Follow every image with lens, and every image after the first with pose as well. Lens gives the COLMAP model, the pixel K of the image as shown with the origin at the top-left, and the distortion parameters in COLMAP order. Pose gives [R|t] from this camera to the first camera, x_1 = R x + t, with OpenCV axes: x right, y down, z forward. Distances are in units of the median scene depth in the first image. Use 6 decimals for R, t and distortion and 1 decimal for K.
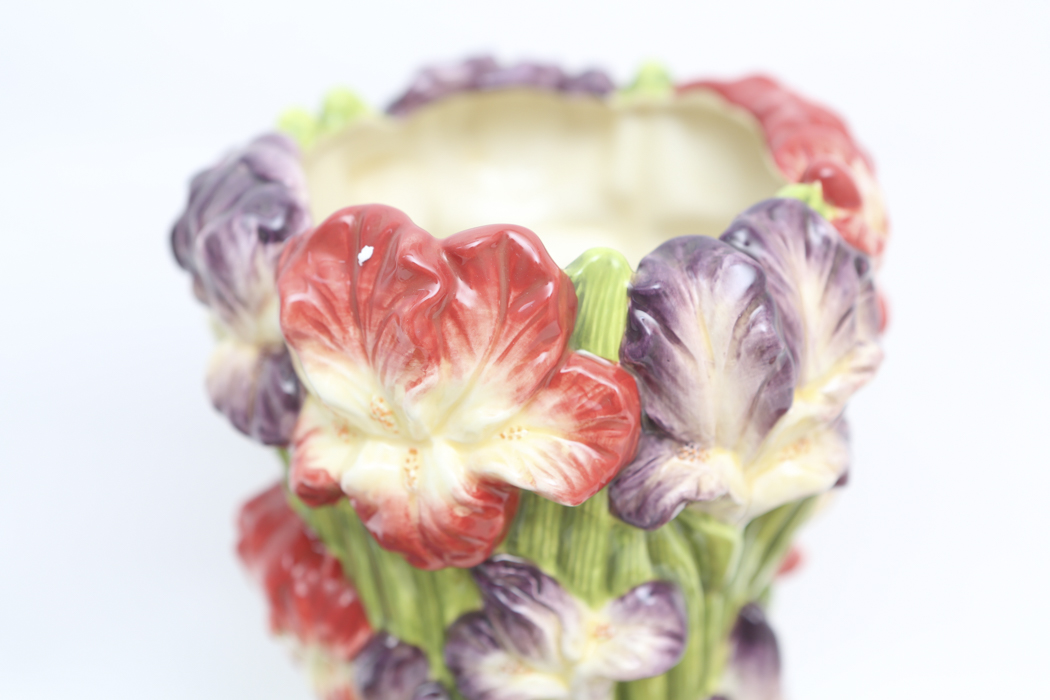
lens RADIAL K [[2117.8, 0, 525.0], [0, 2117.8, 350.0], [0, 0, 1]] dist [0.353542, -0.071936]
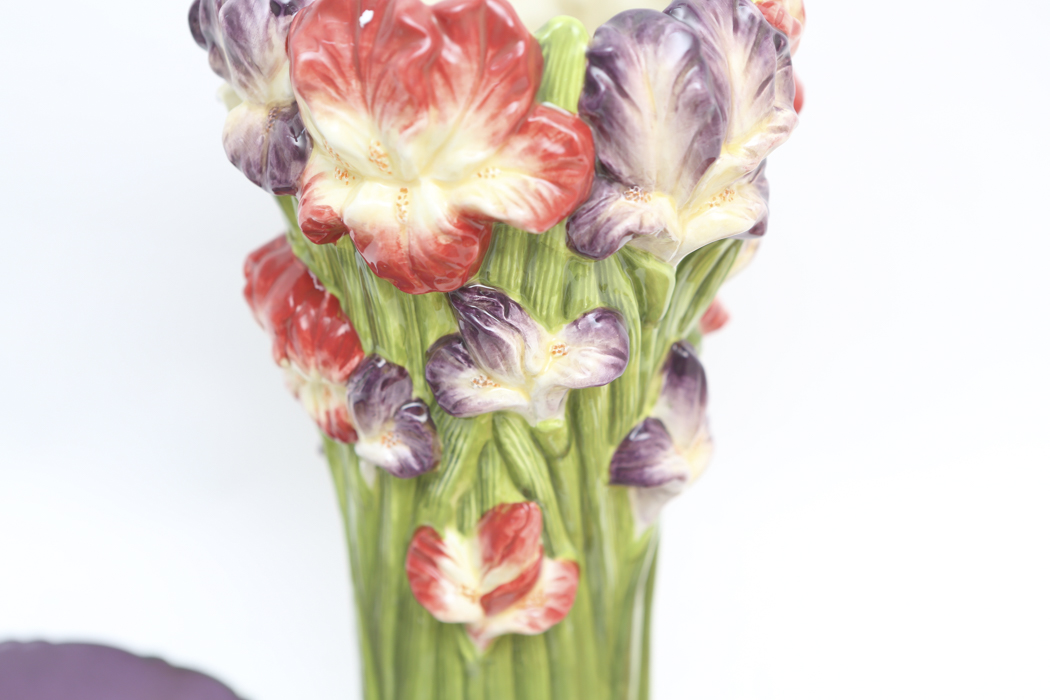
lens RADIAL K [[2117.8, 0, 525.0], [0, 2117.8, 350.0], [0, 0, 1]] dist [0.353542, -0.071936]
pose [[0.999454, 0.010720, 0.031261, -0.021178], [-0.011752, 0.999387, 0.032990, 0.098565], [-0.030888, -0.033339, 0.998967, -0.203531]]
